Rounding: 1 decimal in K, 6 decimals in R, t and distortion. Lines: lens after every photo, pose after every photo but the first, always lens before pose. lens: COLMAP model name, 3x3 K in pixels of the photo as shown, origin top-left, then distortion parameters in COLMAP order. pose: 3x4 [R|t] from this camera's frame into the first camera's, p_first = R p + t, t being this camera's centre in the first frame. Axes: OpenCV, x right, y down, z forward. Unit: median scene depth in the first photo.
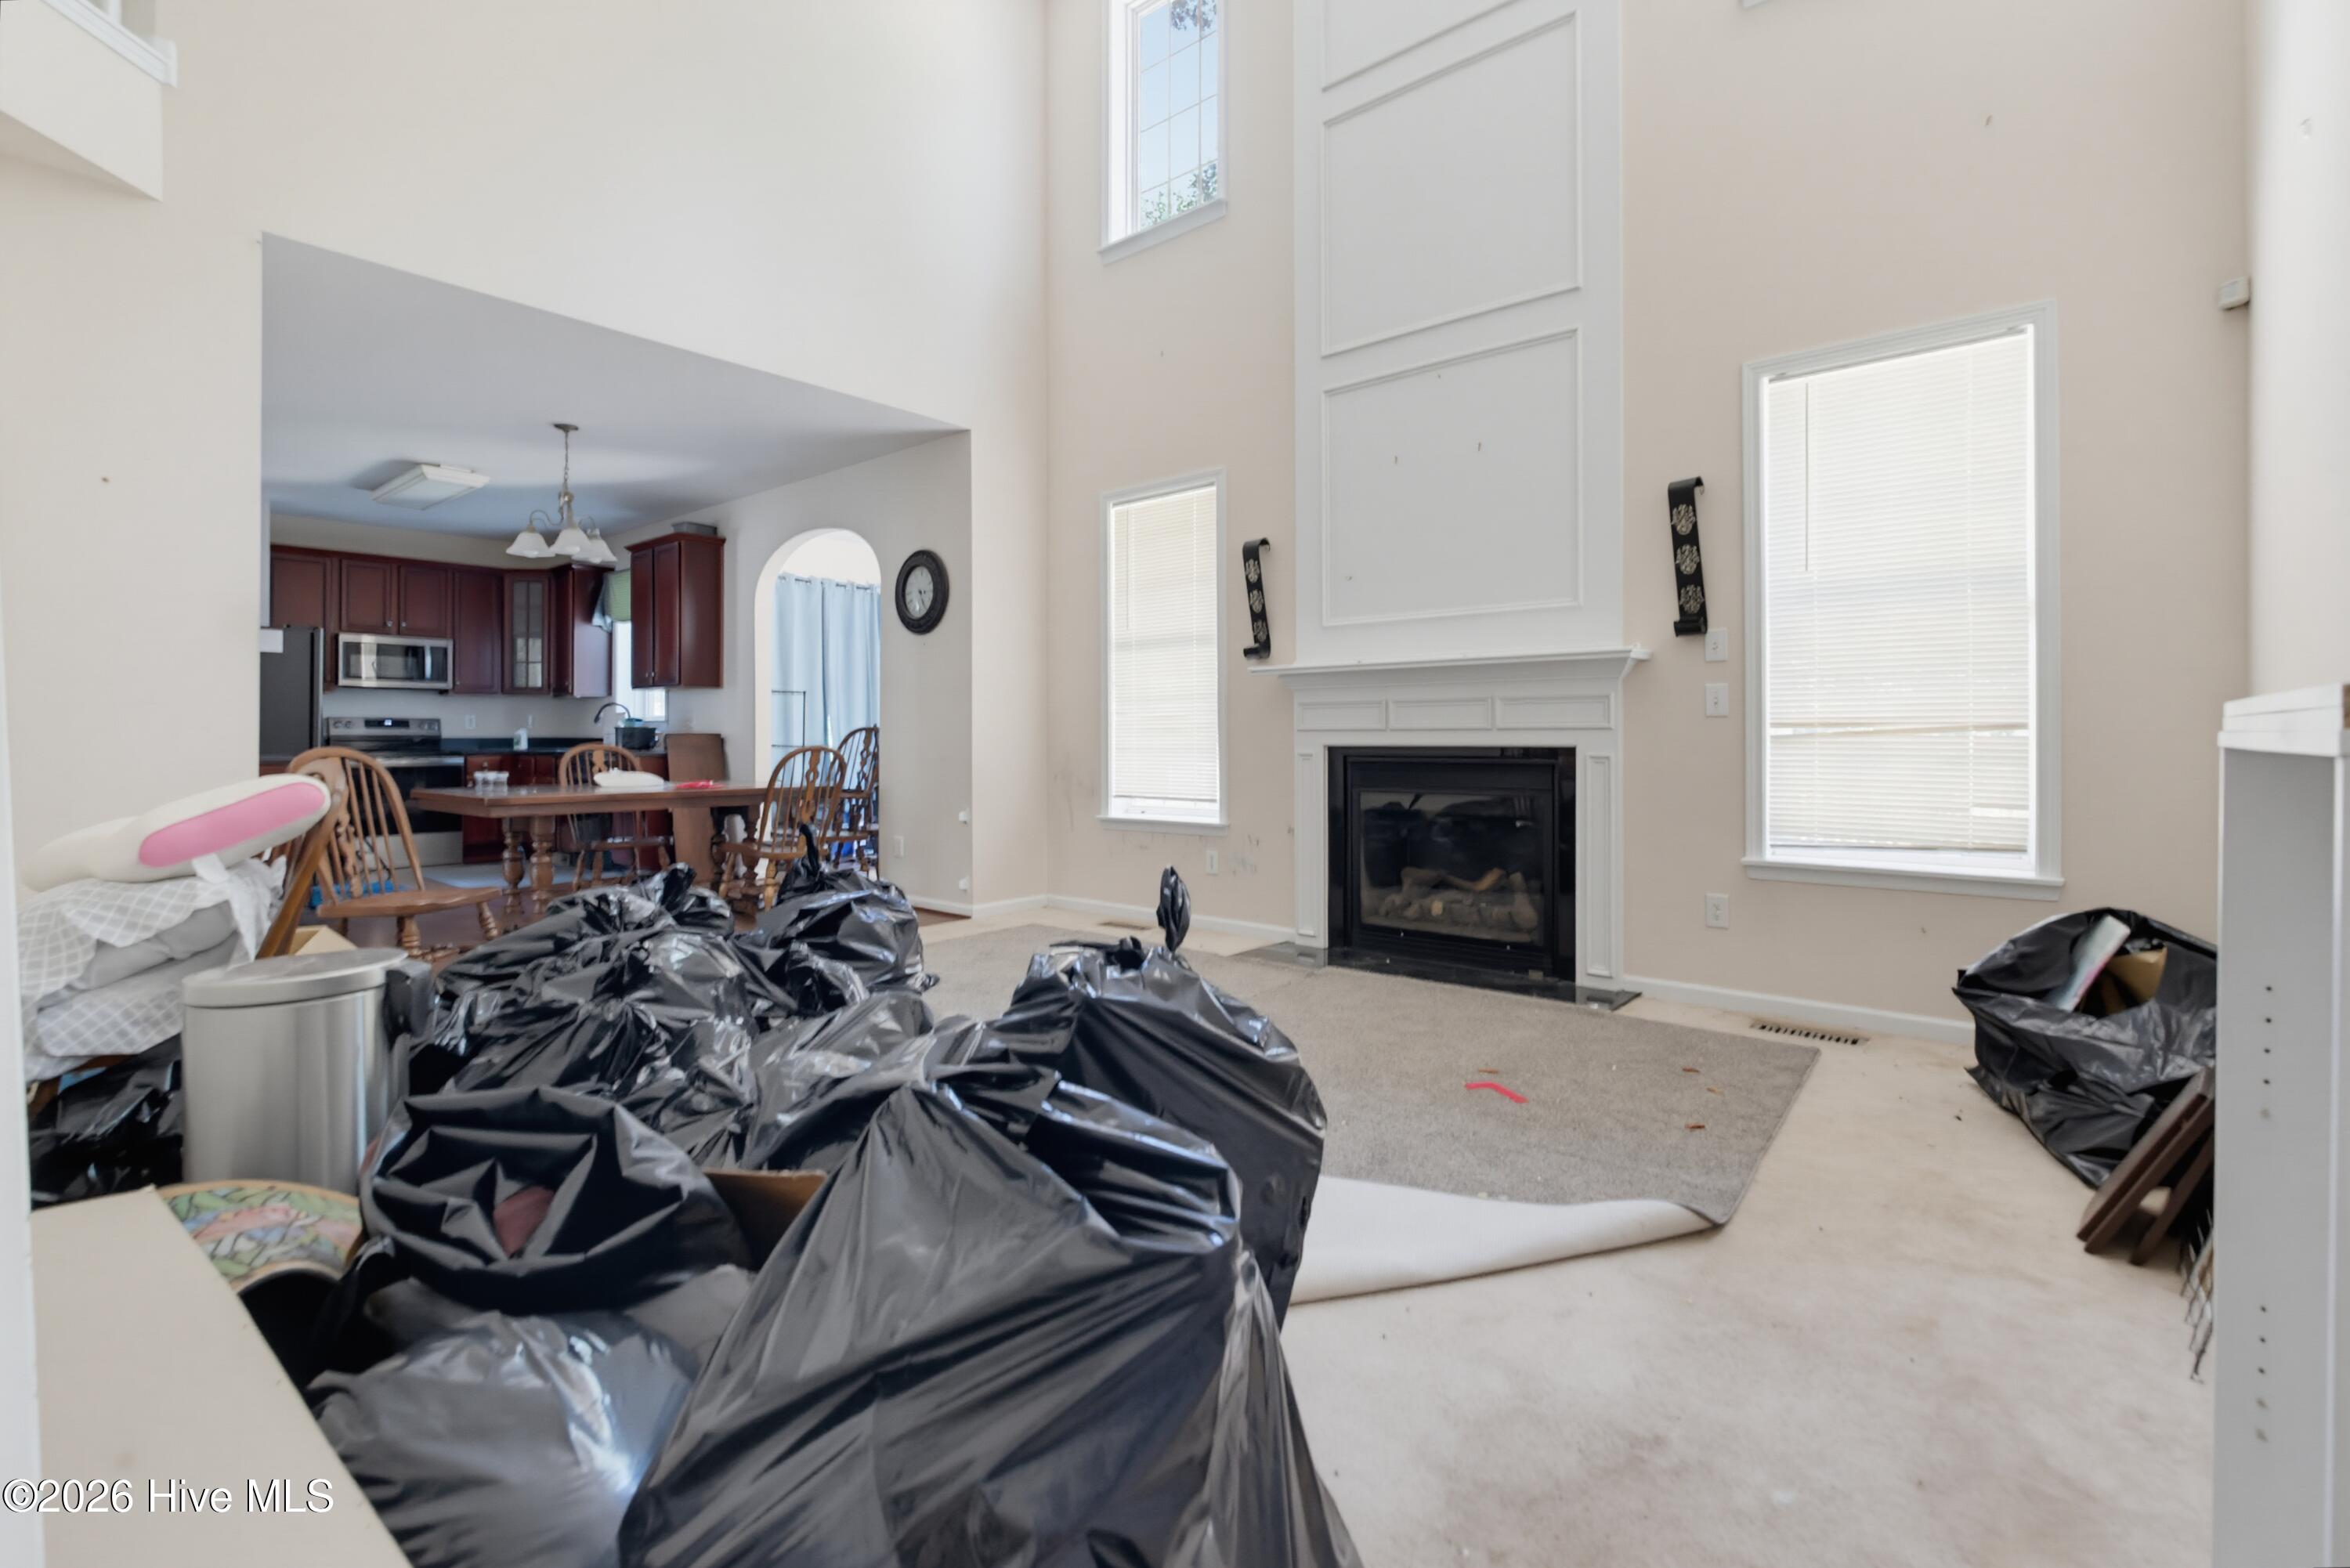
lens RADIAL K [[1035.0, 0, 1173.9], [0, 1035.0, 755.3], [0, 0, 1]] dist [-0.018721, 0.000353]
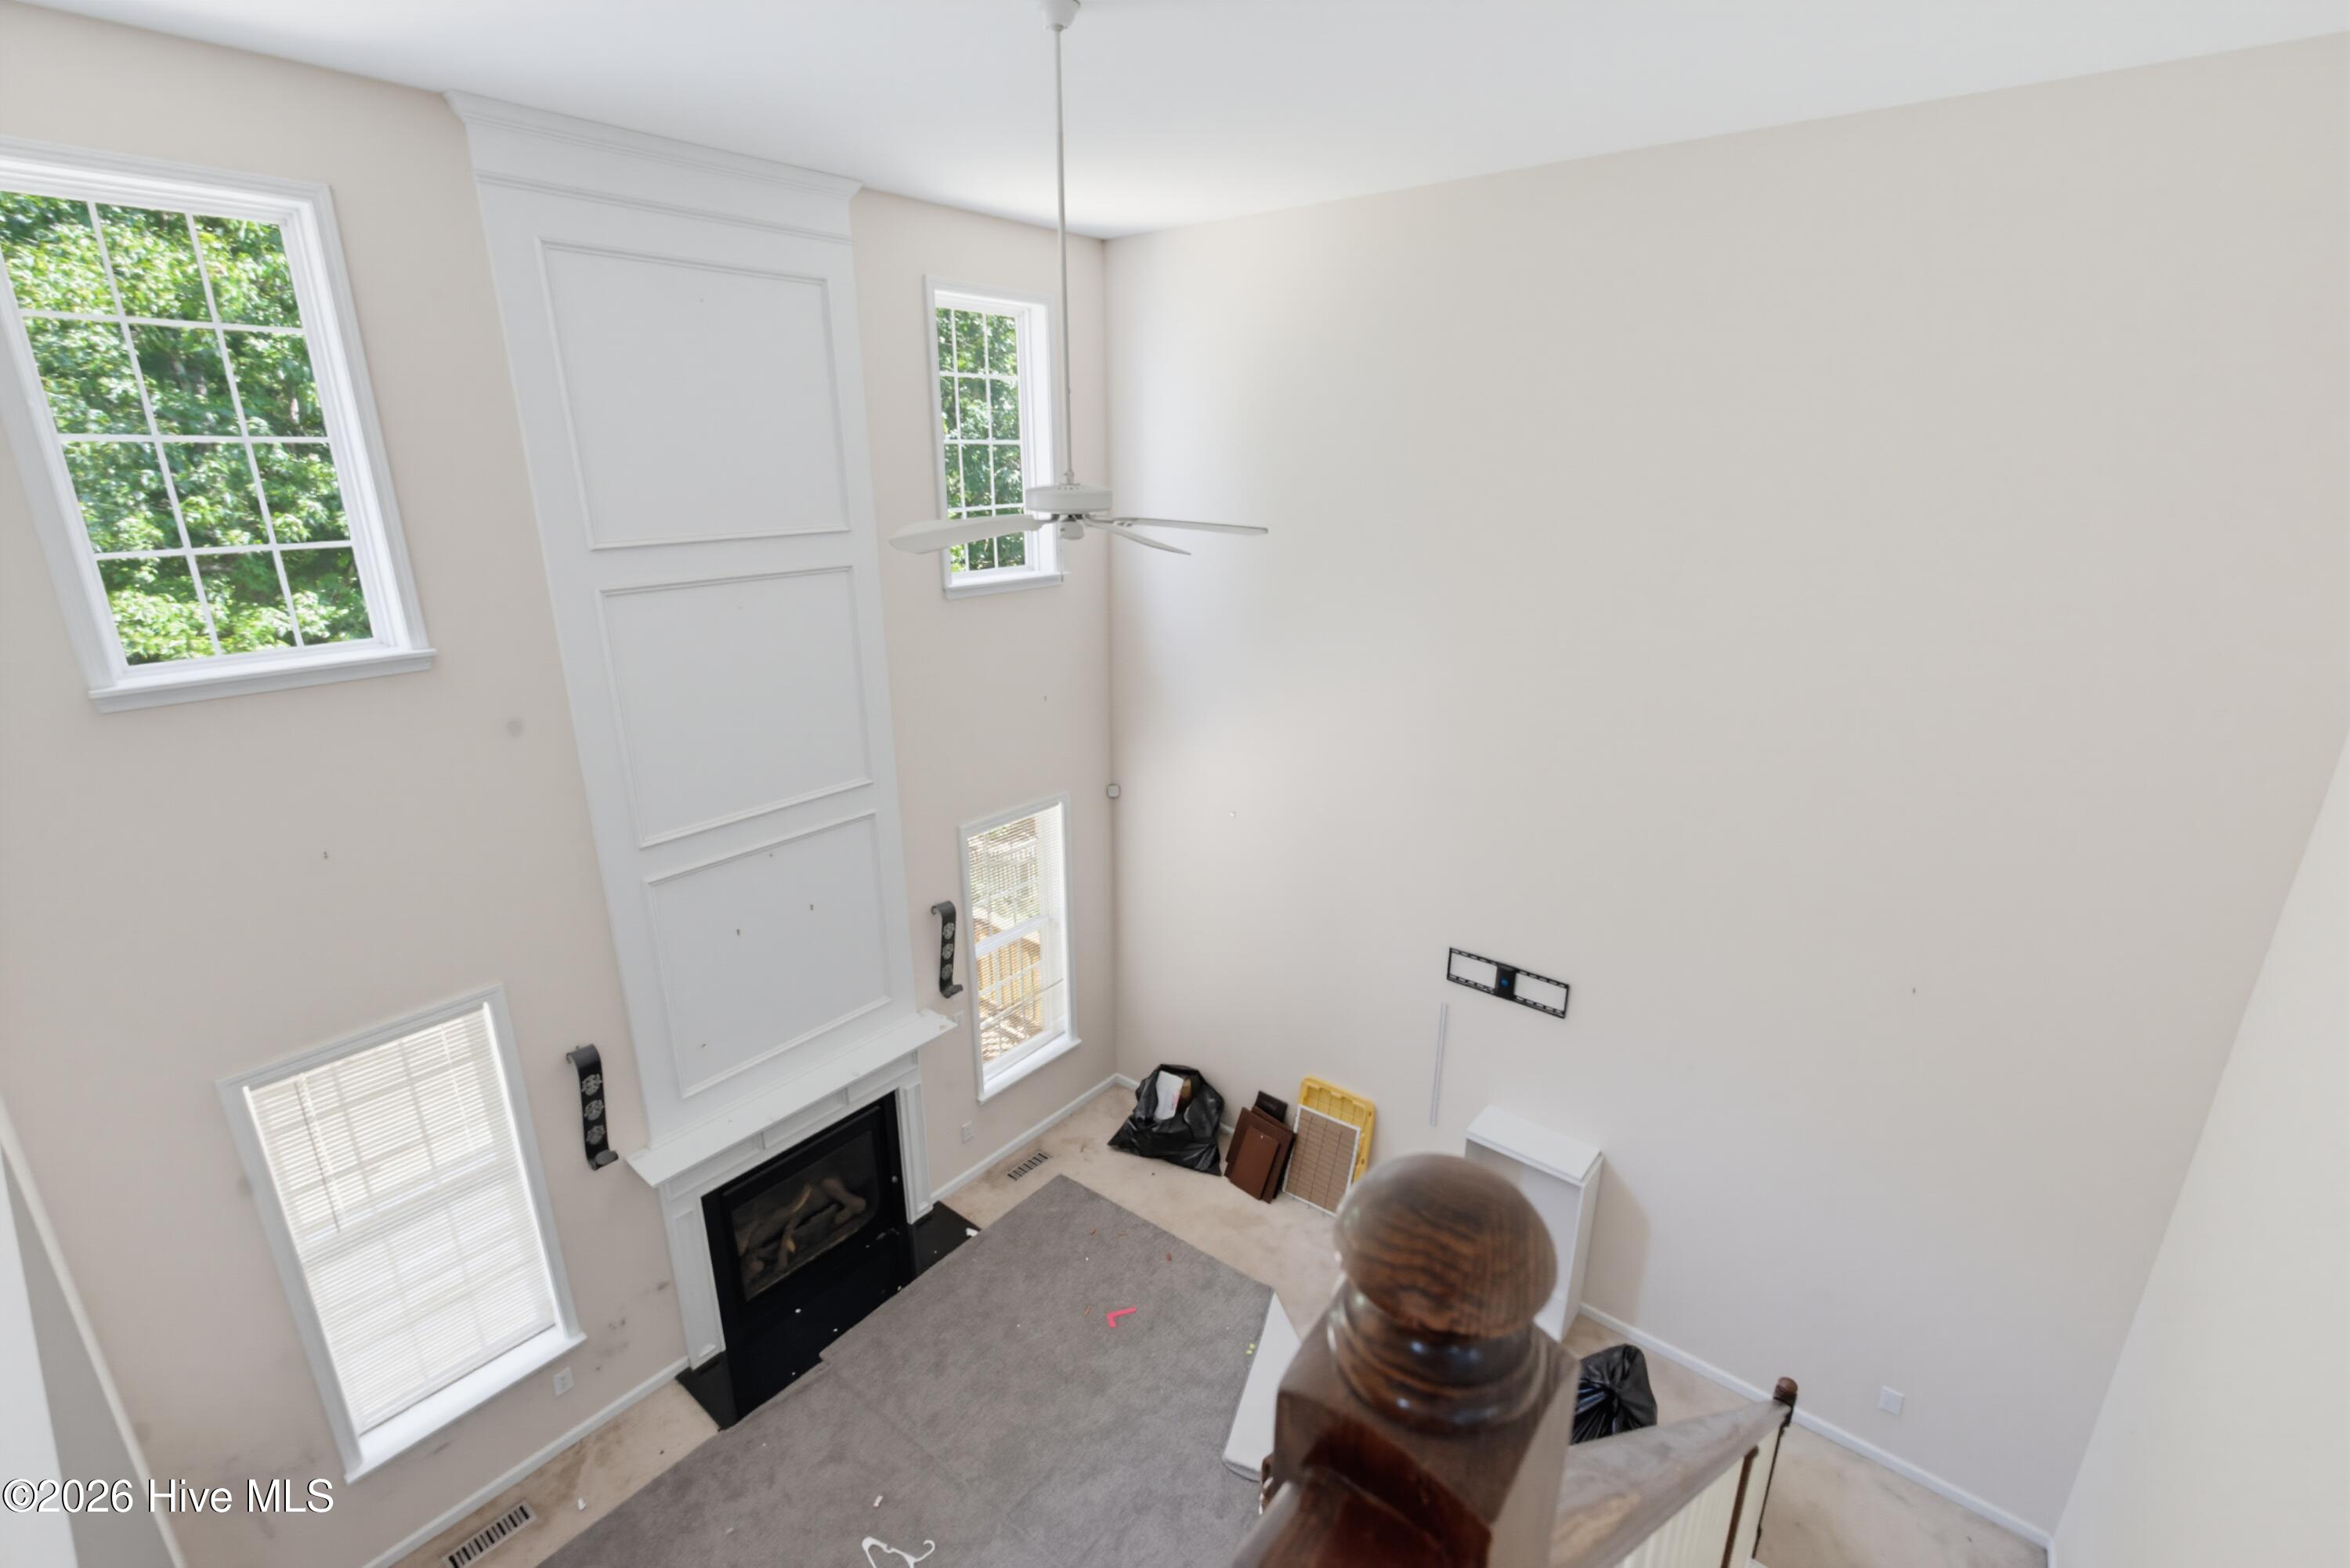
lens RADIAL K [[1035.0, 0, 1173.9], [0, 1035.0, 755.3], [0, 0, 1]] dist [-0.018721, 0.000353]
pose [[-0.014947, -0.291816, 0.956358, -0.832371], [0.013906, 0.956311, 0.292020, -0.842284], [-0.999792, 0.017664, -0.010236, 0.606891]]
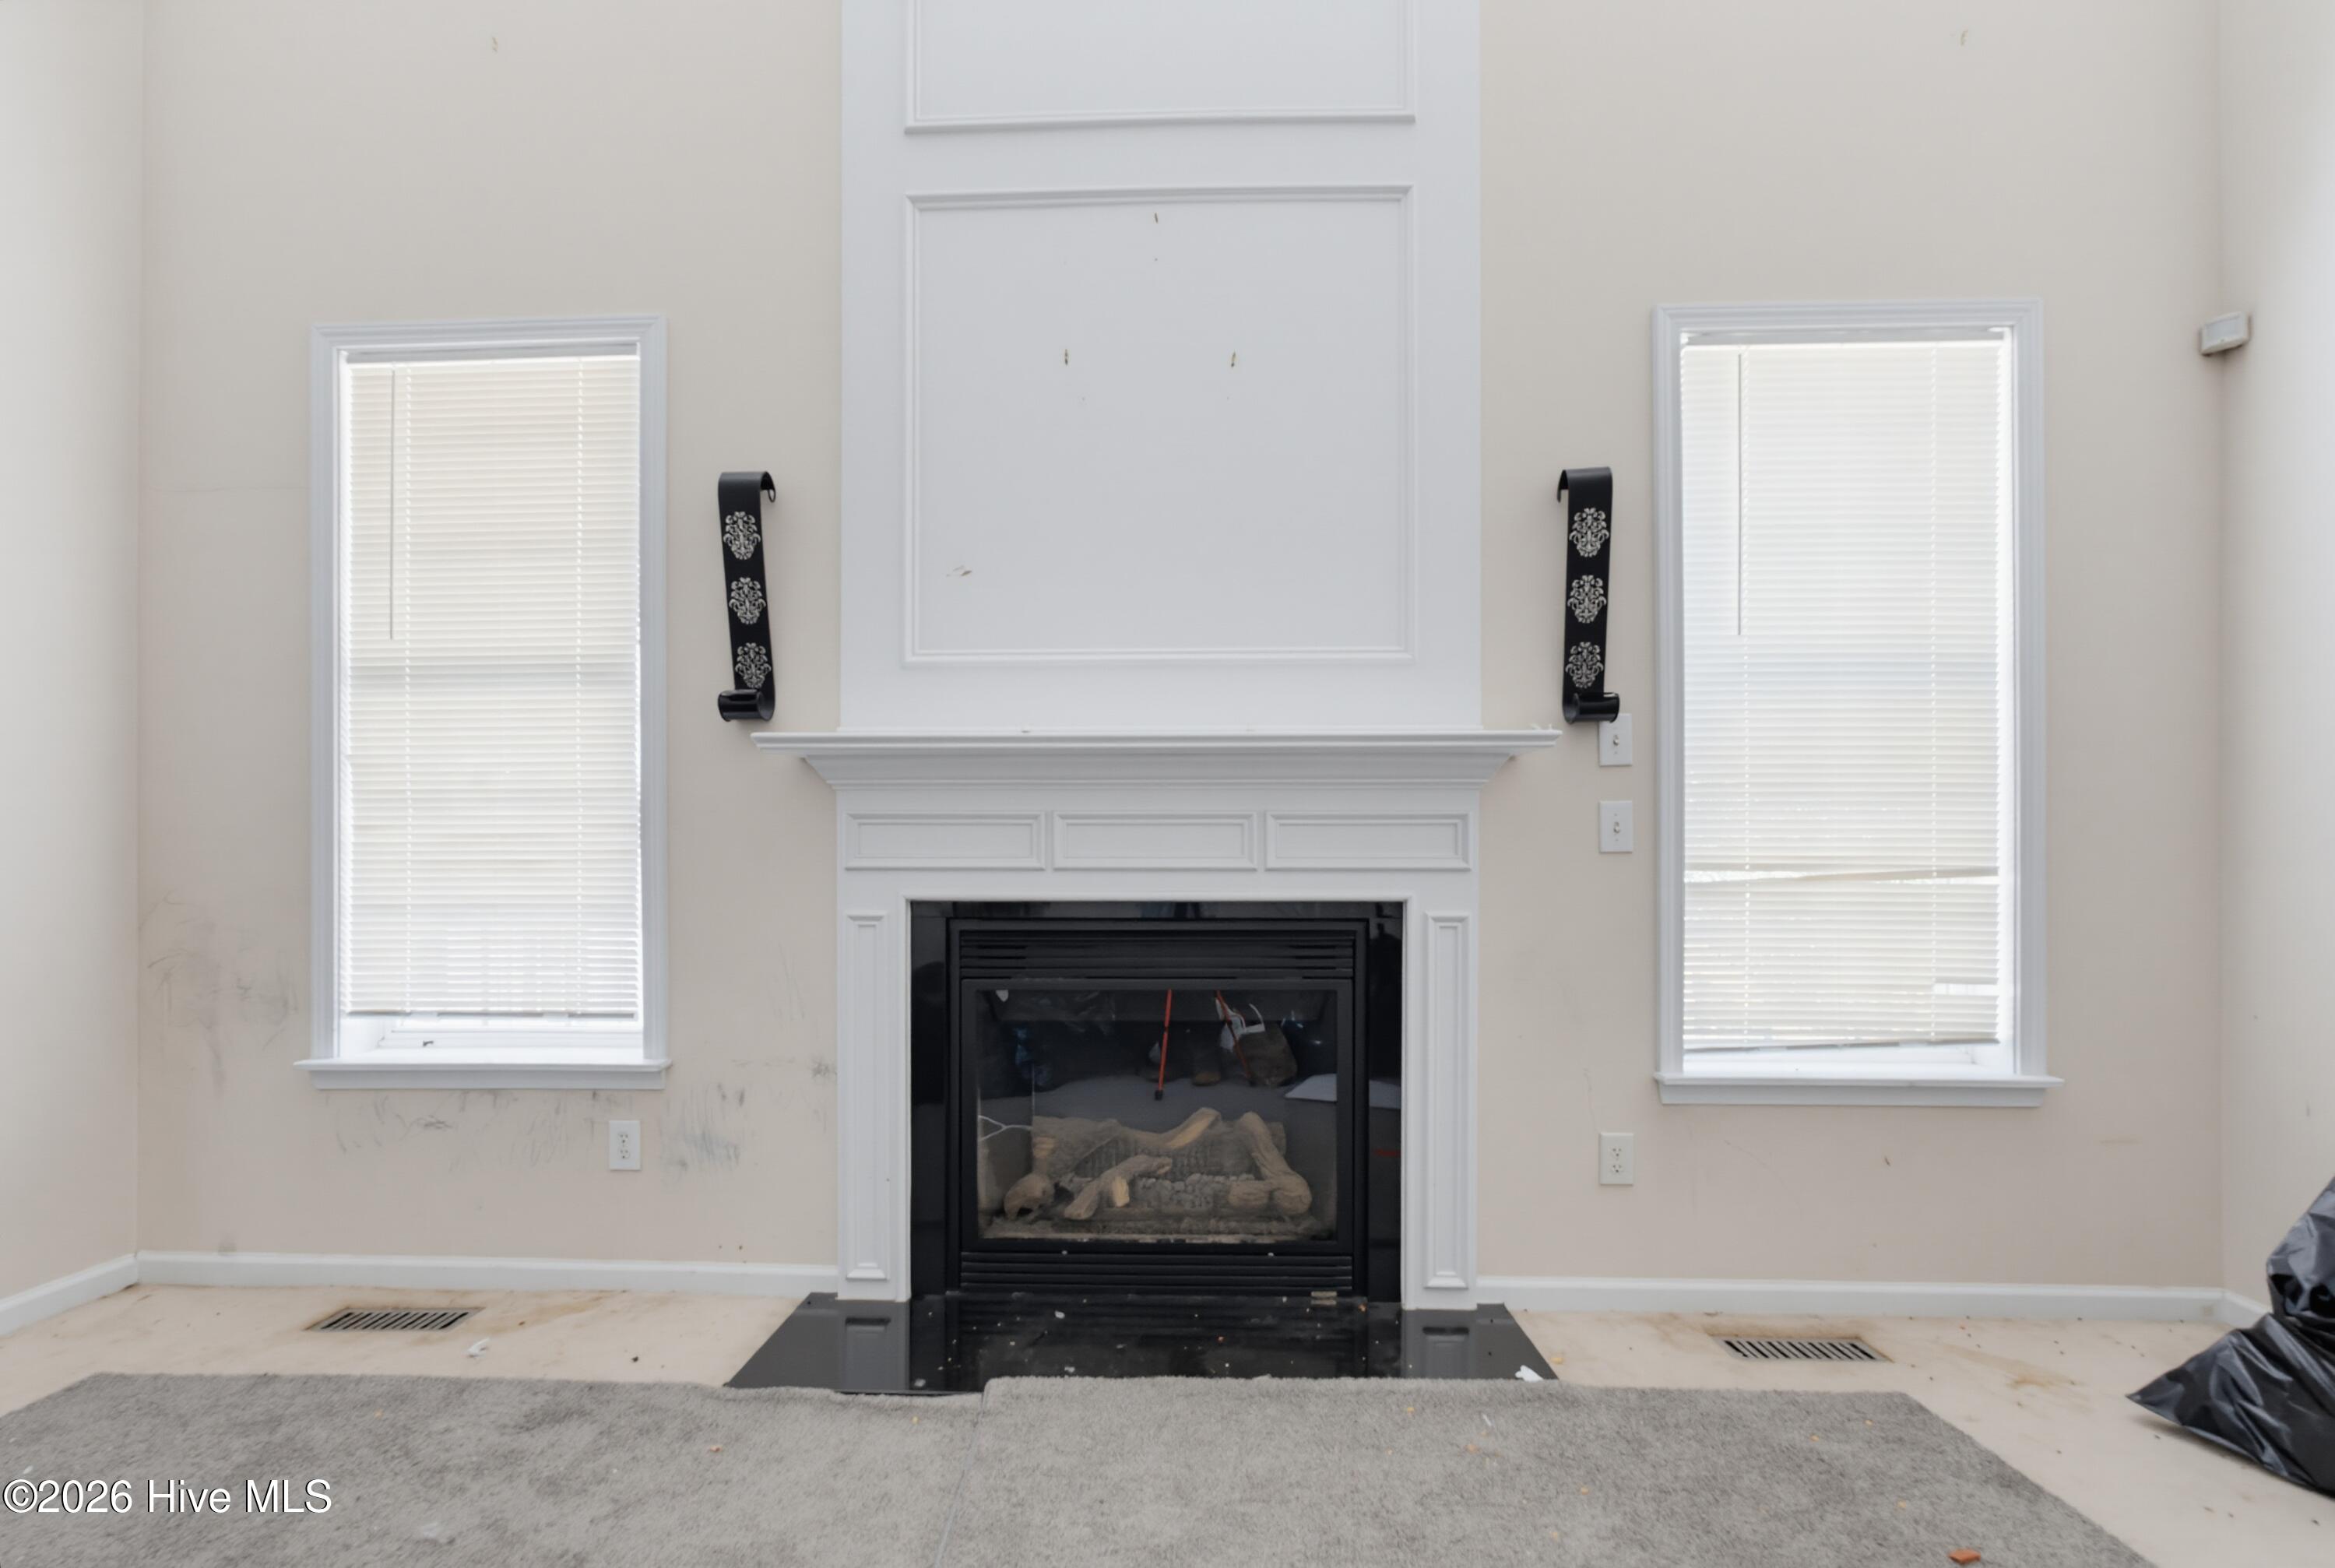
lens RADIAL K [[1064.7, 0, 1143.6], [0, 1064.7, 865.9], [0, 0, 1]] dist [0.001529, -0.006518]
pose [[0.788762, 0.002618, 0.614693, -0.095580], [0.006799, 0.999893, -0.012983, -0.020872], [-0.614661, 0.014420, 0.788659, 0.600589]]
